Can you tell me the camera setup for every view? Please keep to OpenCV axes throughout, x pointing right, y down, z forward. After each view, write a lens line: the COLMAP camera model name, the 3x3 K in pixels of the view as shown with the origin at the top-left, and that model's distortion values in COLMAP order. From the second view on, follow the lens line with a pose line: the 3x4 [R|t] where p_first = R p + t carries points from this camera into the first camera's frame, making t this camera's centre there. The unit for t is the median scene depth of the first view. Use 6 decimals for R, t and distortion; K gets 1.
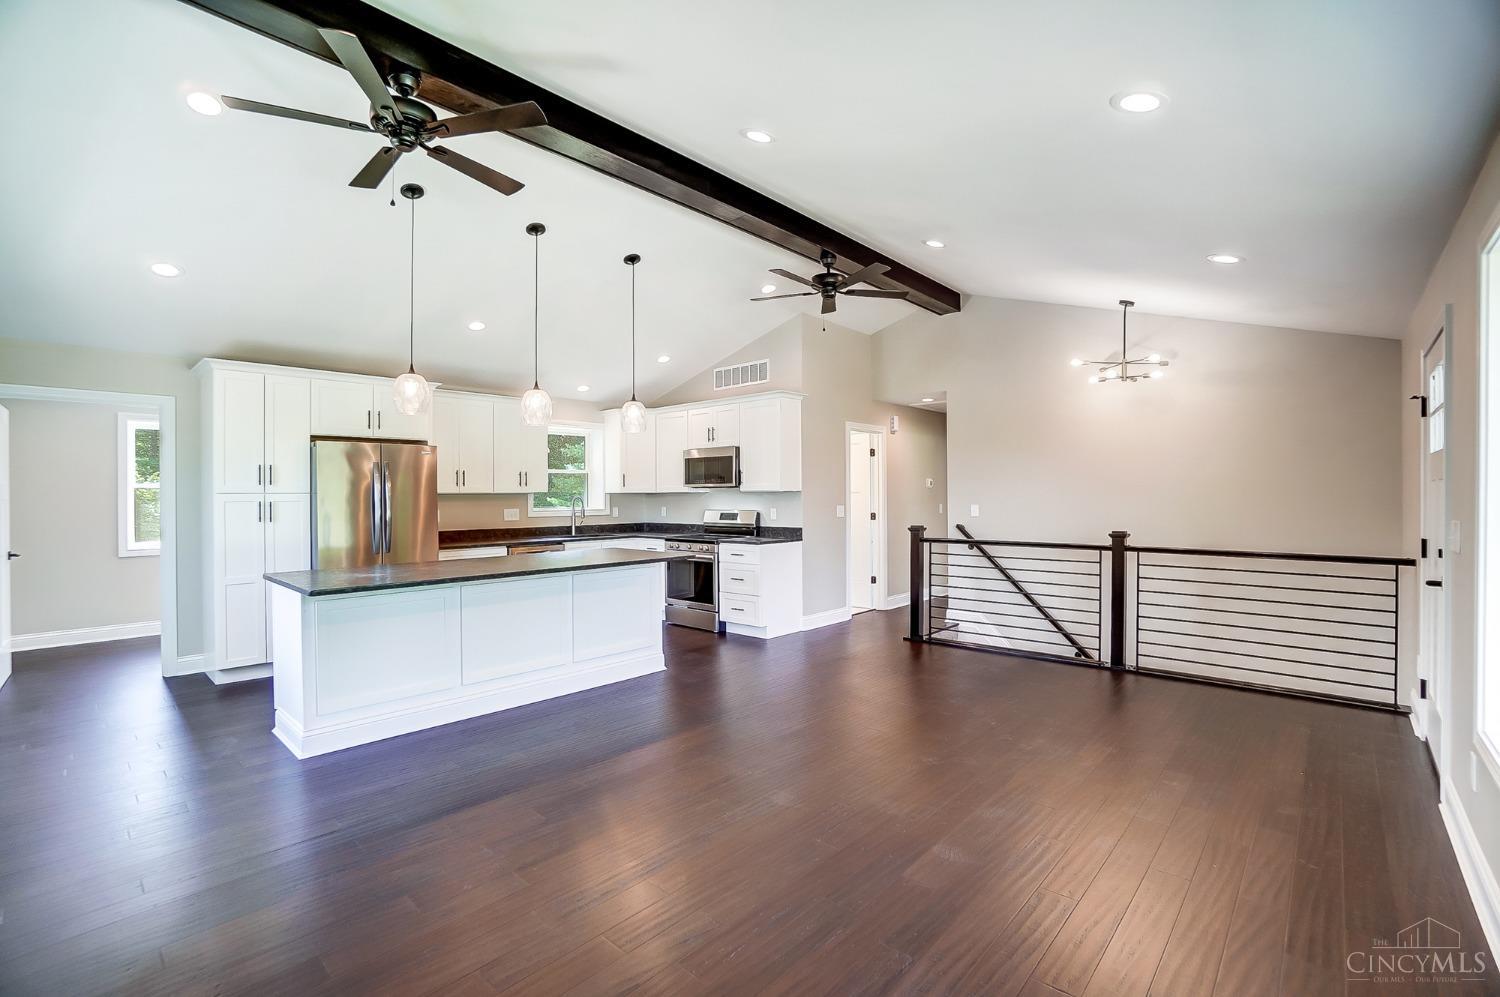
lens RADIAL K [[667.4, 0, 757.0], [0, 667.4, 496.7], [0, 0, 1]] dist [-0.053571, 0.015797]
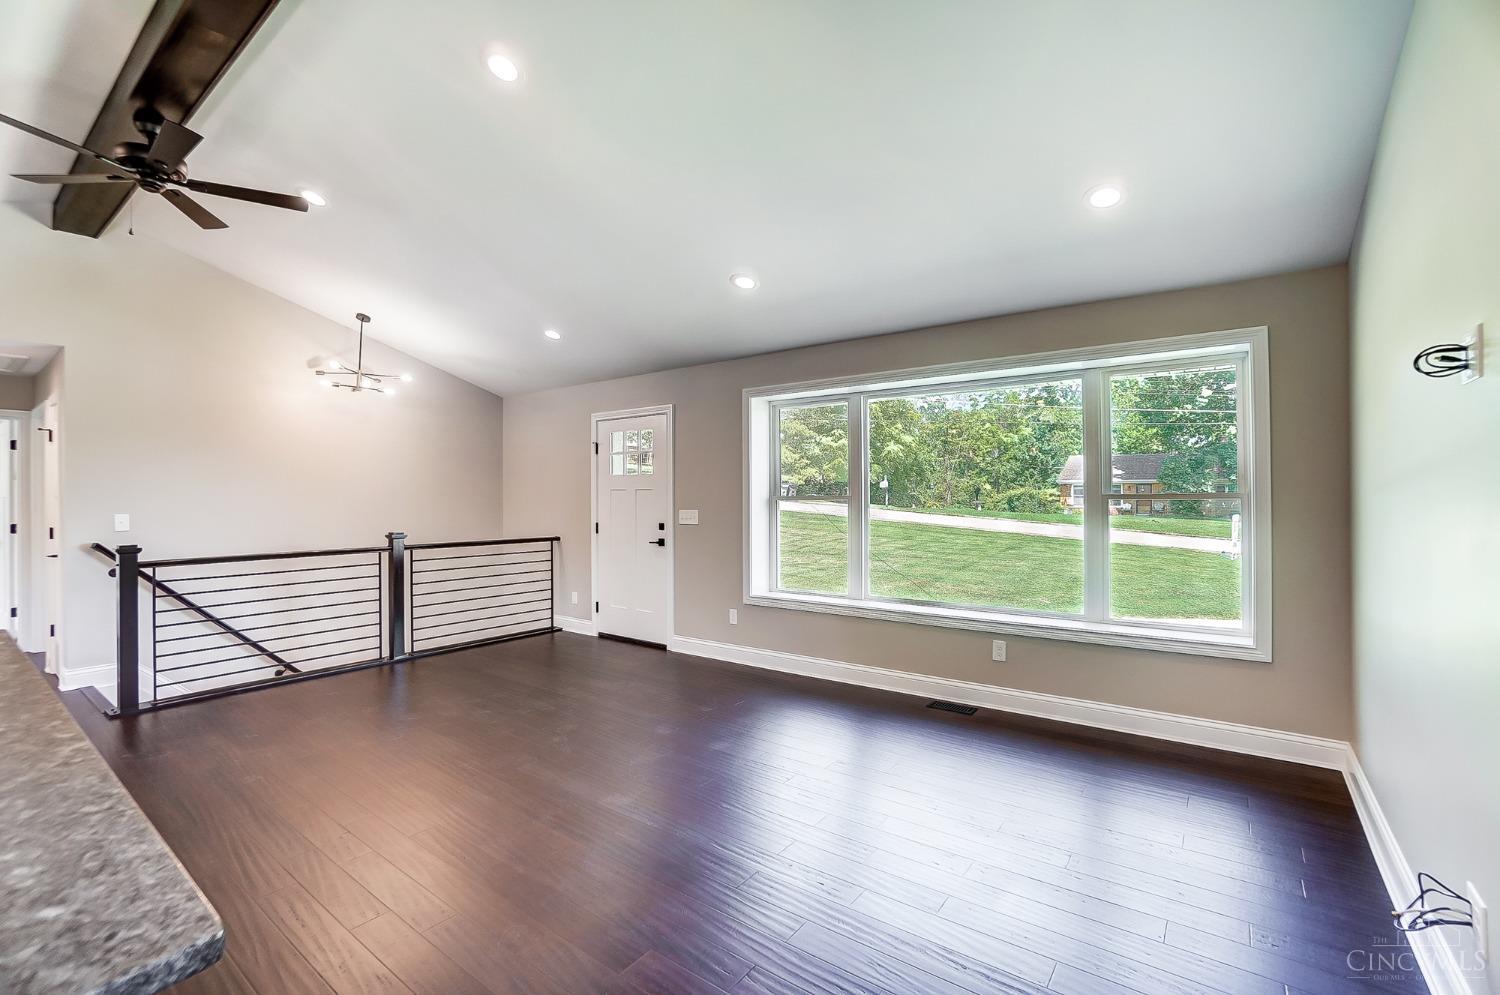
lens RADIAL K [[667.4, 0, 743.7], [0, 667.4, 500.9], [0, 0, 1]] dist [-0.053571, 0.015797]
pose [[-0.083388, -0.002407, 0.996514, -0.413504], [0.010084, 0.999944, 0.003259, 0.001718], [-0.996466, 0.010320, -0.083359, 0.371544]]
